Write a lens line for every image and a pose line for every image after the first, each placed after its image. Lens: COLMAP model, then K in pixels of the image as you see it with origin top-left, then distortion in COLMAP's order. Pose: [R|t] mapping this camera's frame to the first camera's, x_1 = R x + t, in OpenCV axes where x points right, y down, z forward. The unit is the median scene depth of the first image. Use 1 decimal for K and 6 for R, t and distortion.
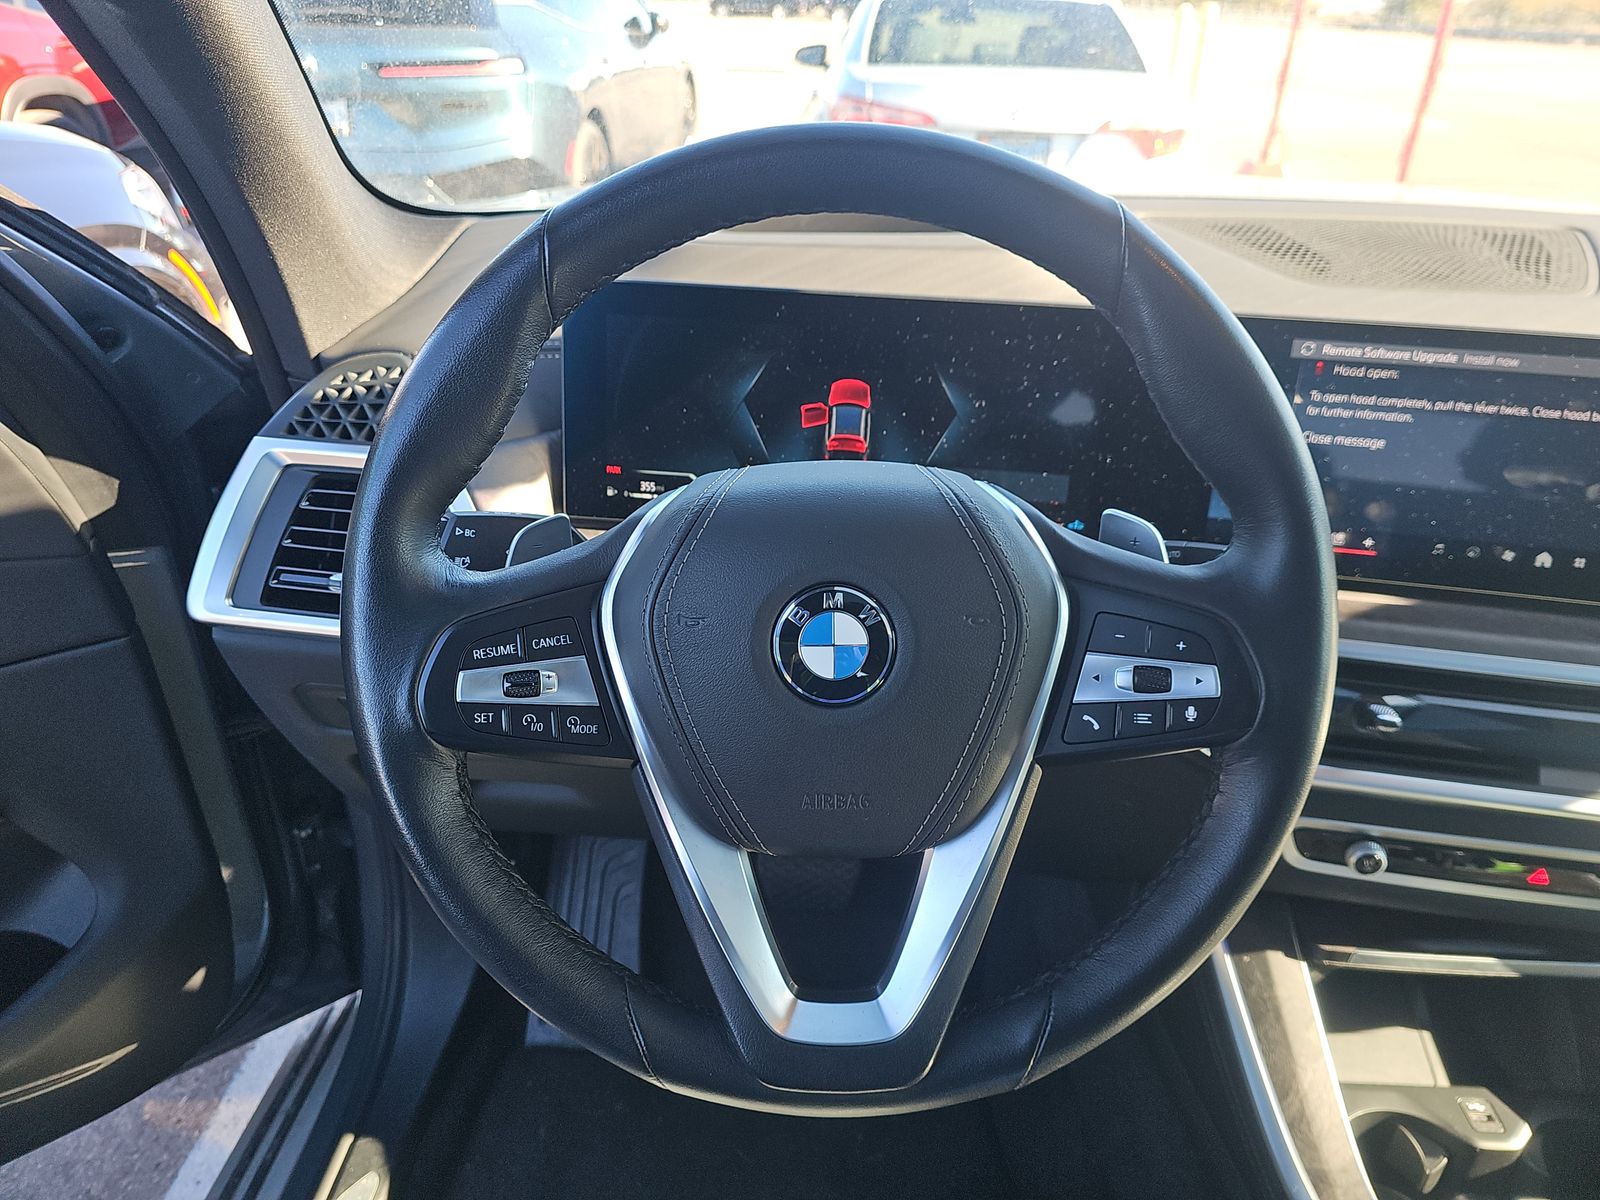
lens RADIAL K [[1040.2, 0, 800.0], [0, 1040.2, 600.0], [0, 0, 1]] dist [0.006485, -0.001255]
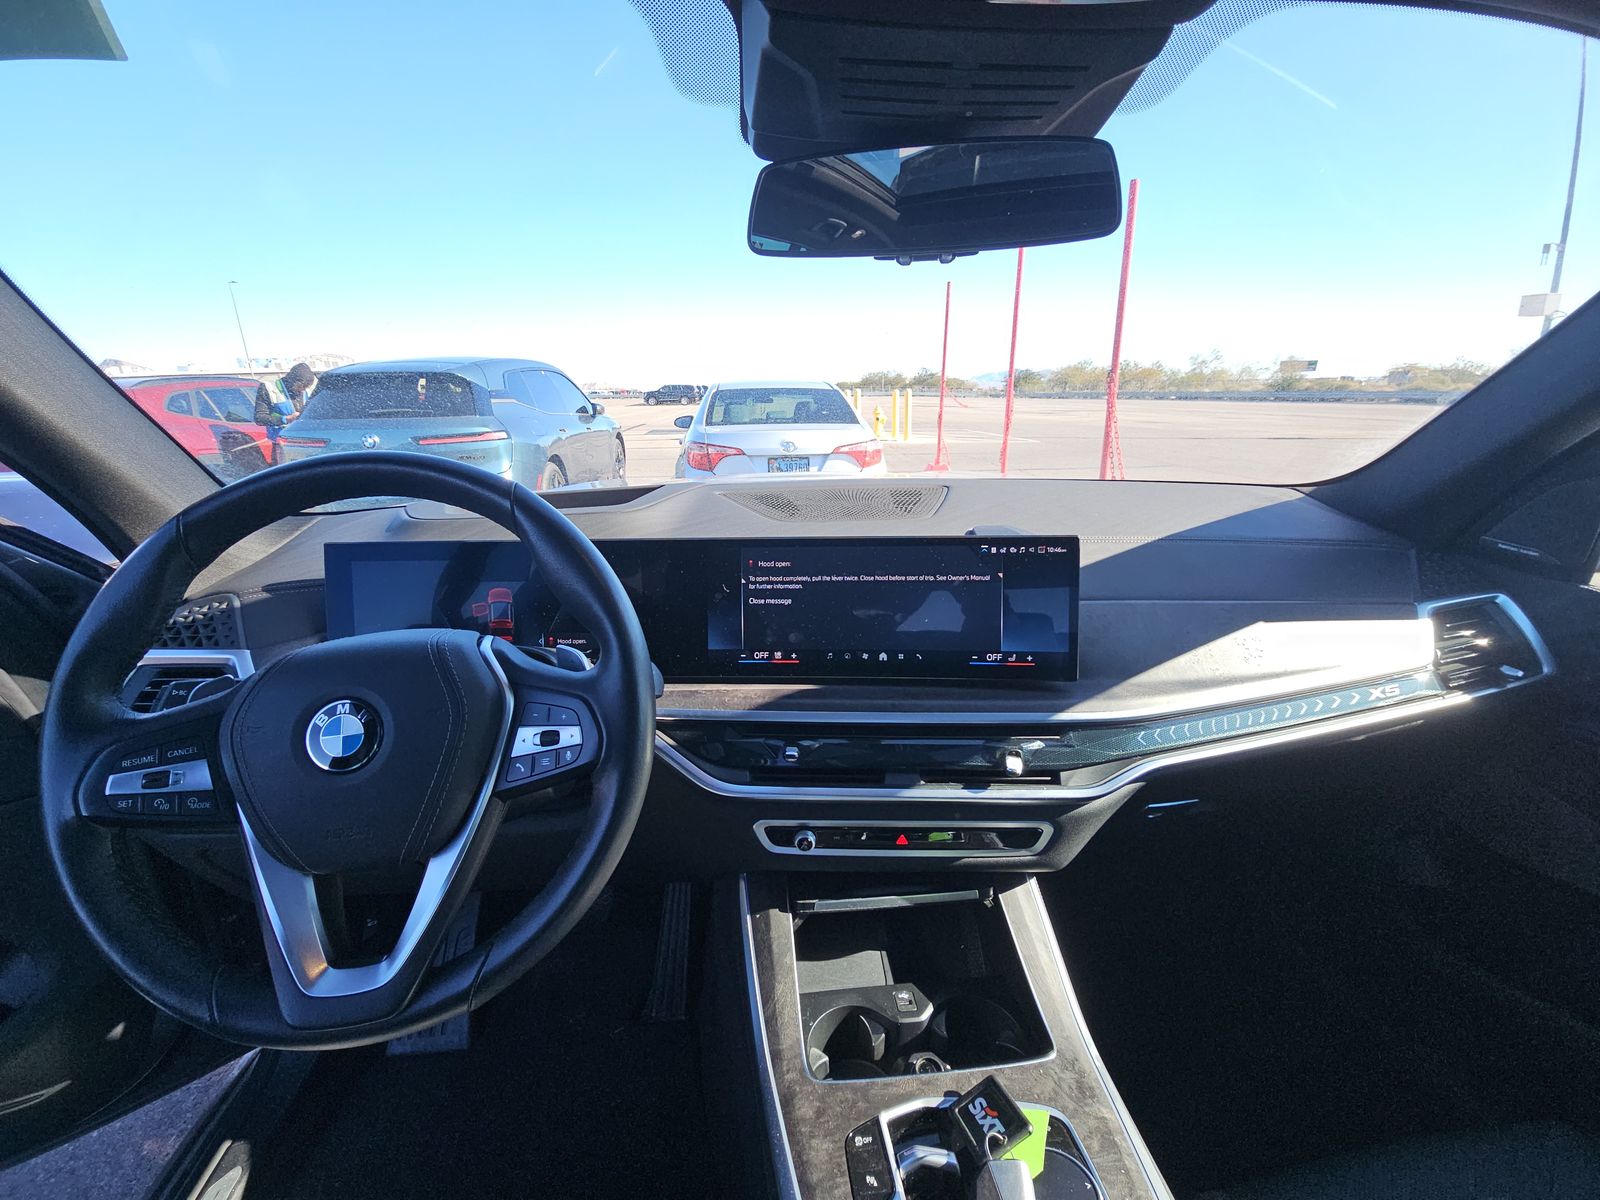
lens RADIAL K [[631.7, 0, 800.0], [0, 631.7, 600.0], [0, 0, 1]] dist [0.019404, -0.008278]
pose [[0.992281, -0.075314, 0.098517, 0.464731], [0.093839, 0.975394, -0.199501, 0.070803], [-0.081068, 0.207205, 0.974933, -0.083262]]
